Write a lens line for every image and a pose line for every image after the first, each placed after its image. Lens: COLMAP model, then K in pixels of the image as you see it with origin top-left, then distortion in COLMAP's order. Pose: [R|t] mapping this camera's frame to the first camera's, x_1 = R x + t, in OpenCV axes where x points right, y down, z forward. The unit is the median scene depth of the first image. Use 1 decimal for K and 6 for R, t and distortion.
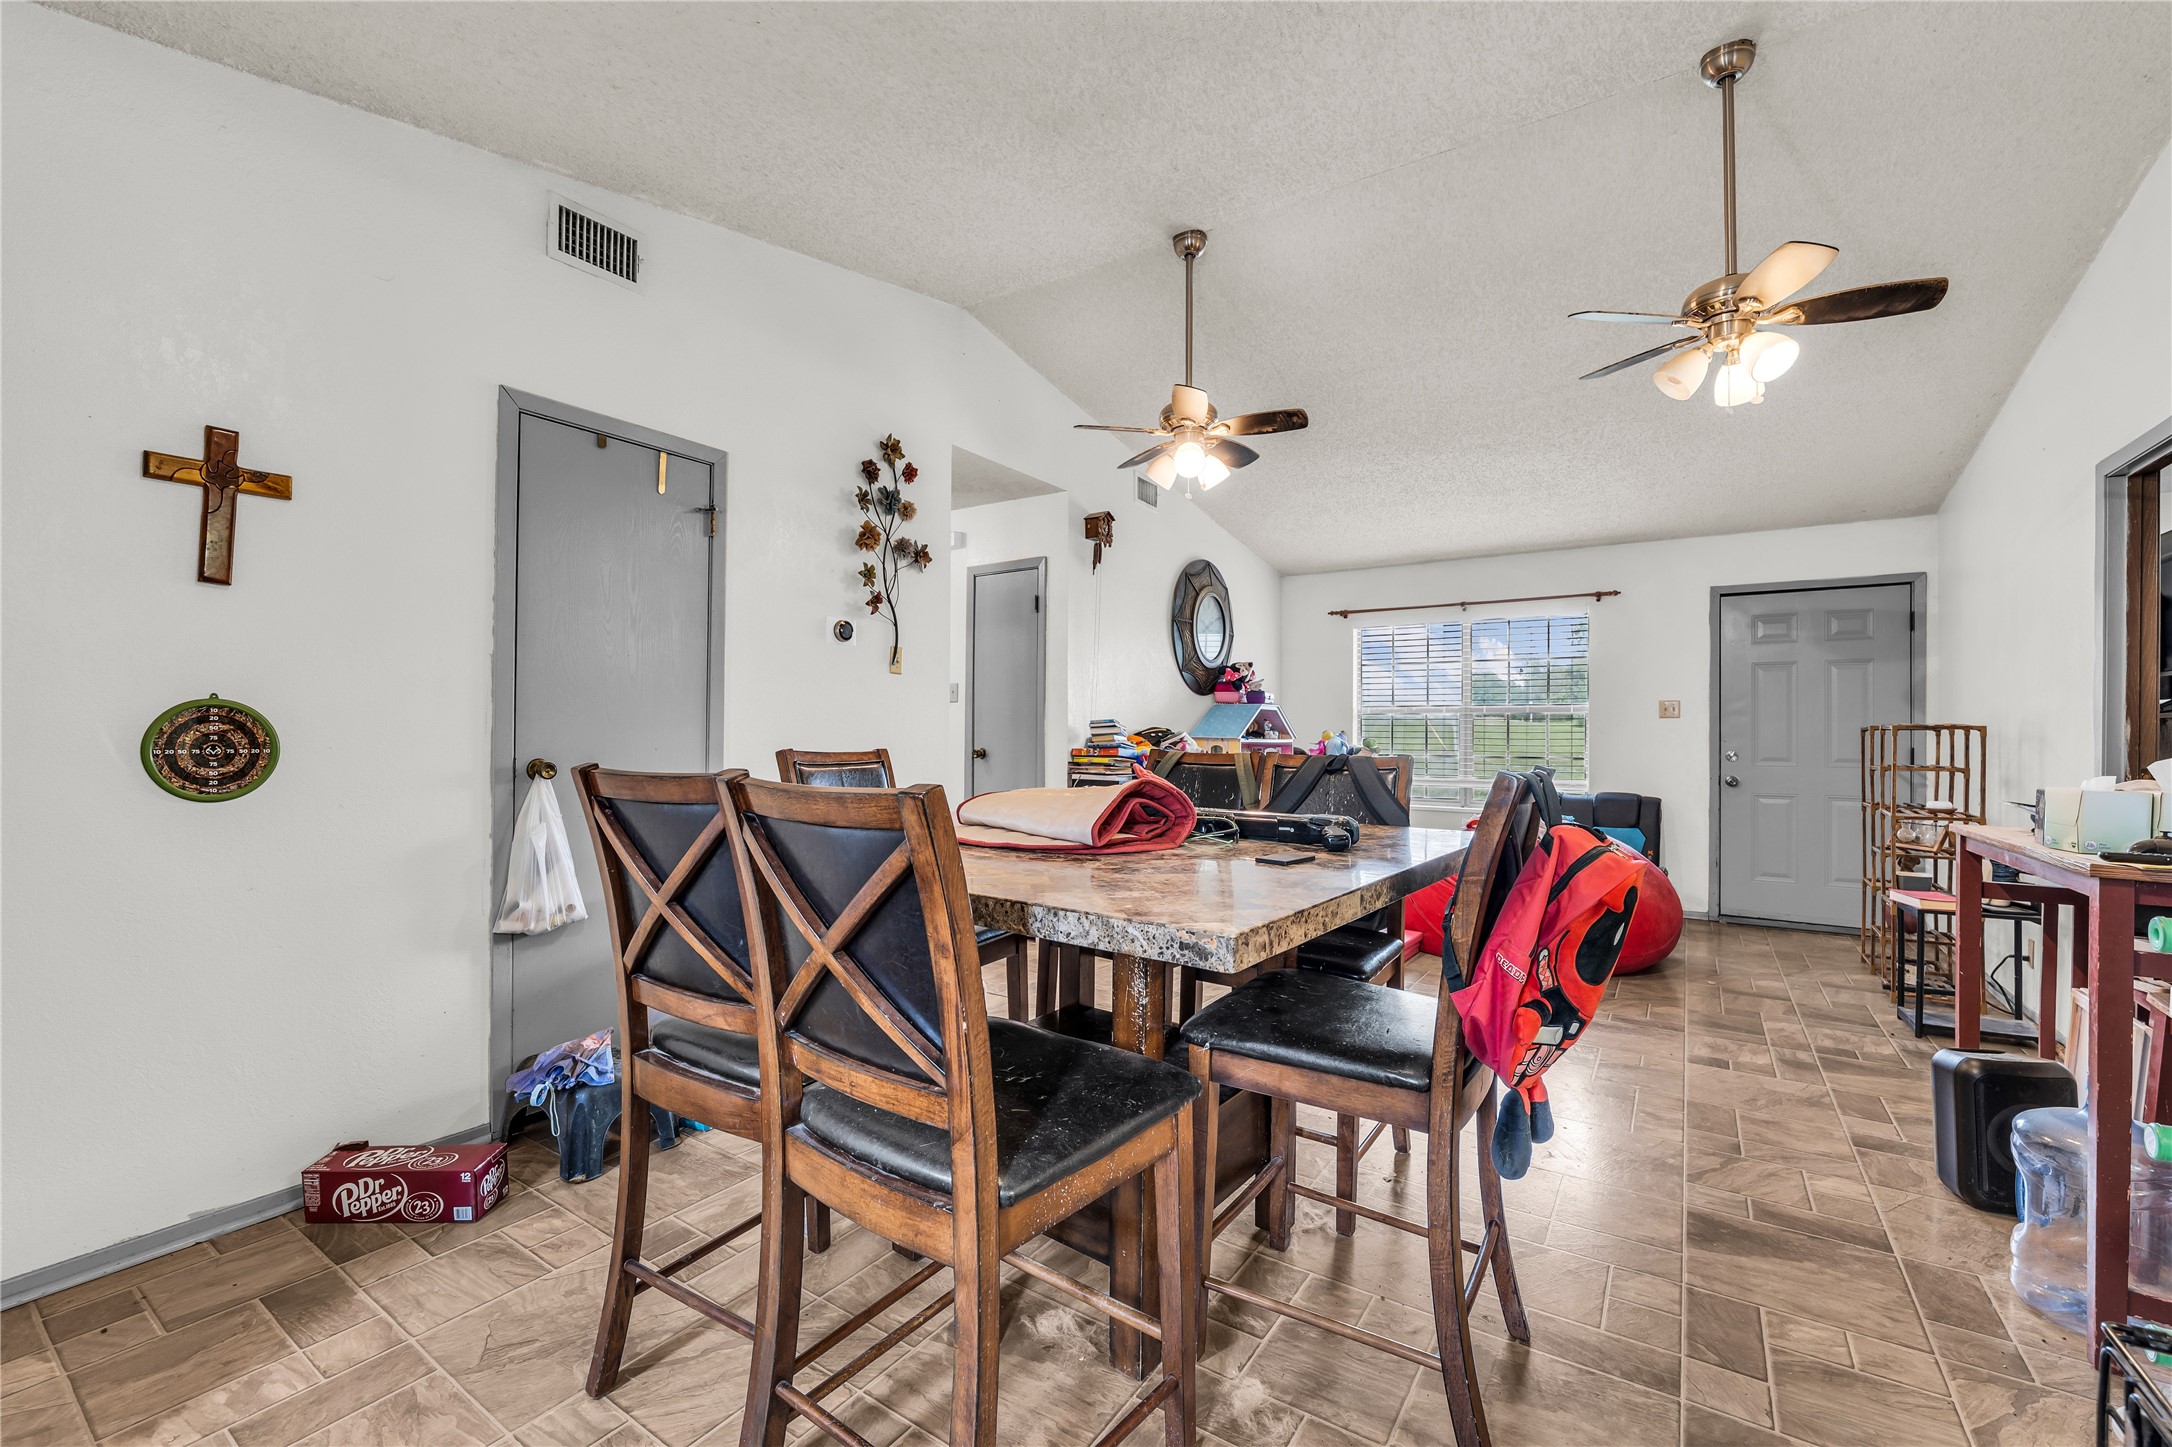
lens RADIAL K [[899.2, 0, 1091.3], [0, 899.2, 727.2], [0, 0, 1]] dist [-0.002069, -0.000107]
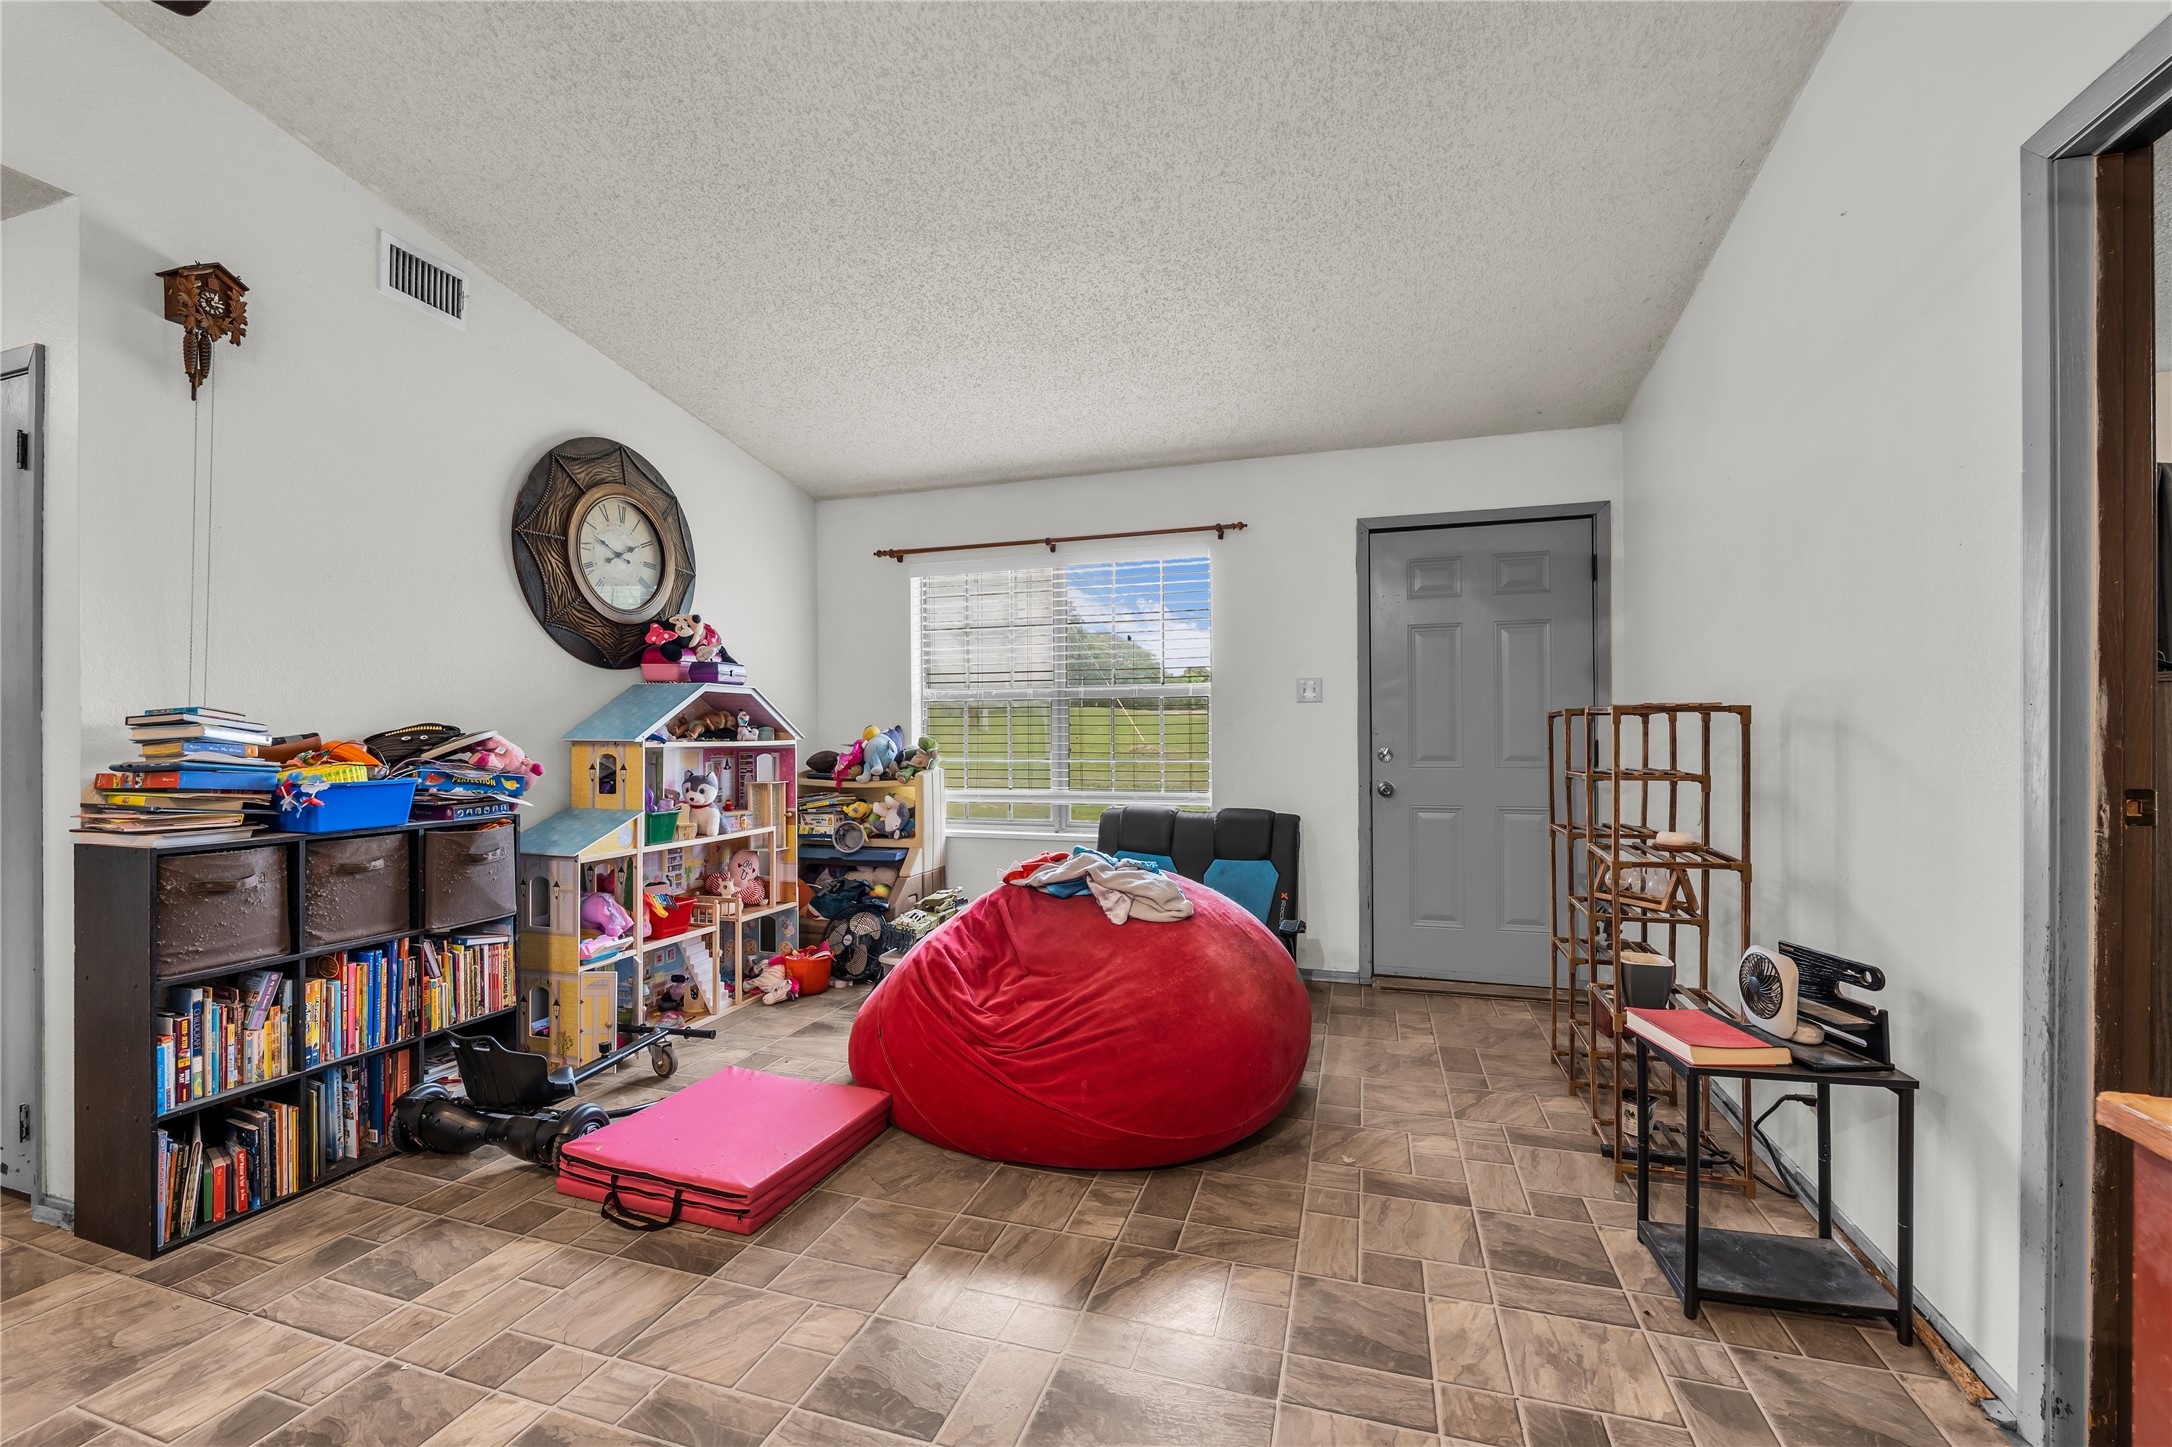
lens RADIAL K [[899.2, 0, 1079.6], [0, 899.2, 724.5], [0, 0, 1]] dist [-0.002069, -0.000107]
pose [[0.961682, -0.011393, 0.273931, 0.296399], [0.010909, 0.999935, 0.003293, 0.003106], [-0.273951, -0.000178, 0.961744, 0.395506]]
